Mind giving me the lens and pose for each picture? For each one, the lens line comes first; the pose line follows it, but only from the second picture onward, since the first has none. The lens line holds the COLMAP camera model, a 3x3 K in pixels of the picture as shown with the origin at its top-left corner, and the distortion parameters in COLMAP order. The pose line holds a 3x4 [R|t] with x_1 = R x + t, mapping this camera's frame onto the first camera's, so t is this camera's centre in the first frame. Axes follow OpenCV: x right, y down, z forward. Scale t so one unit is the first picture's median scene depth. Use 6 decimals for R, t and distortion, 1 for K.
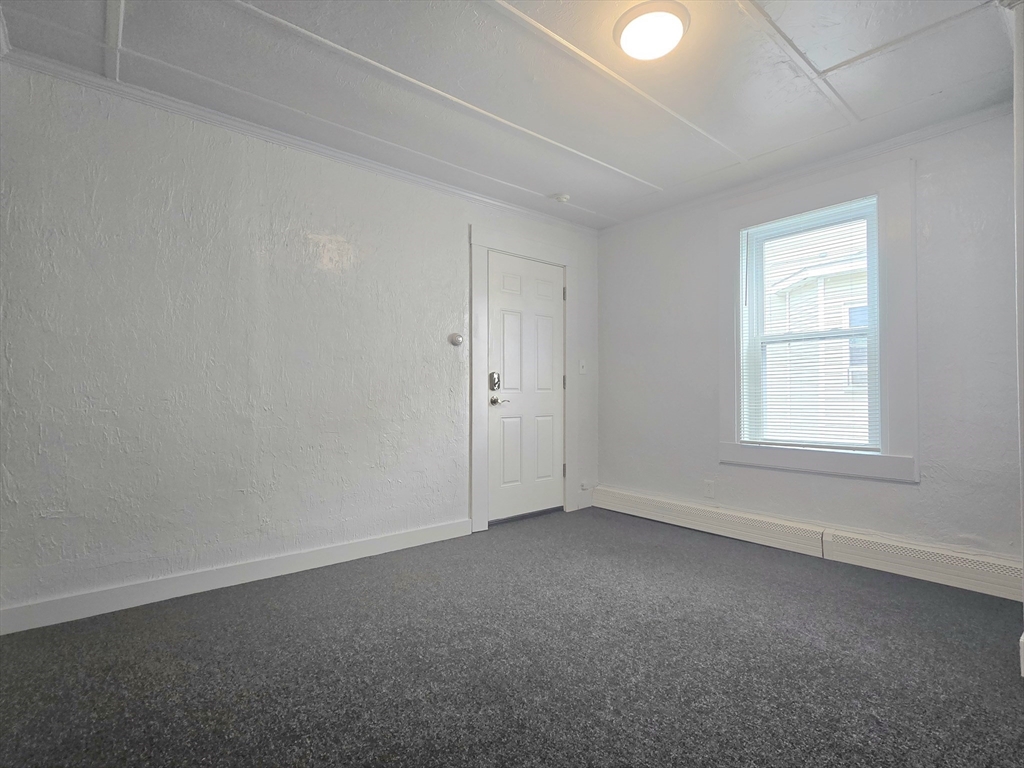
lens RADIAL K [[498.0, 0, 513.4], [0, 498.0, 381.4], [0, 0, 1]] dist [0.001847, 0.000193]
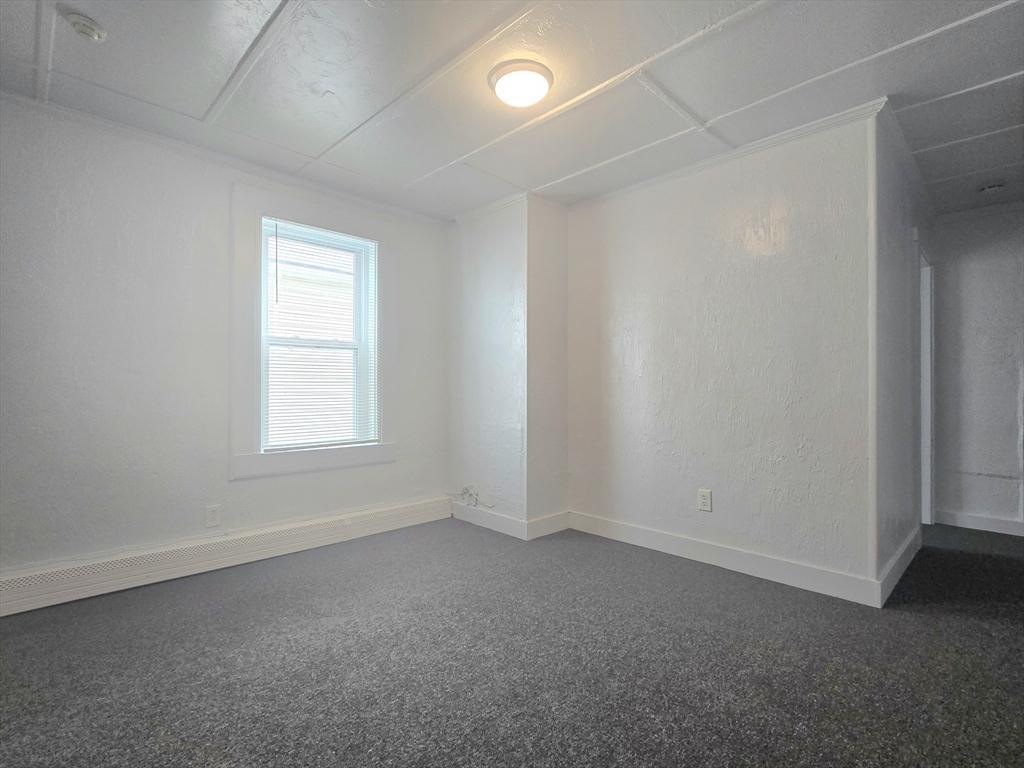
lens RADIAL K [[498.0, 0, 513.6], [0, 498.0, 393.4], [0, 0, 1]] dist [0.001847, 0.000193]
pose [[-0.083160, 0.001233, 0.996535, -0.515962], [-0.023163, 0.999727, -0.003170, 0.009518], [-0.996267, -0.023346, -0.083109, 0.668506]]
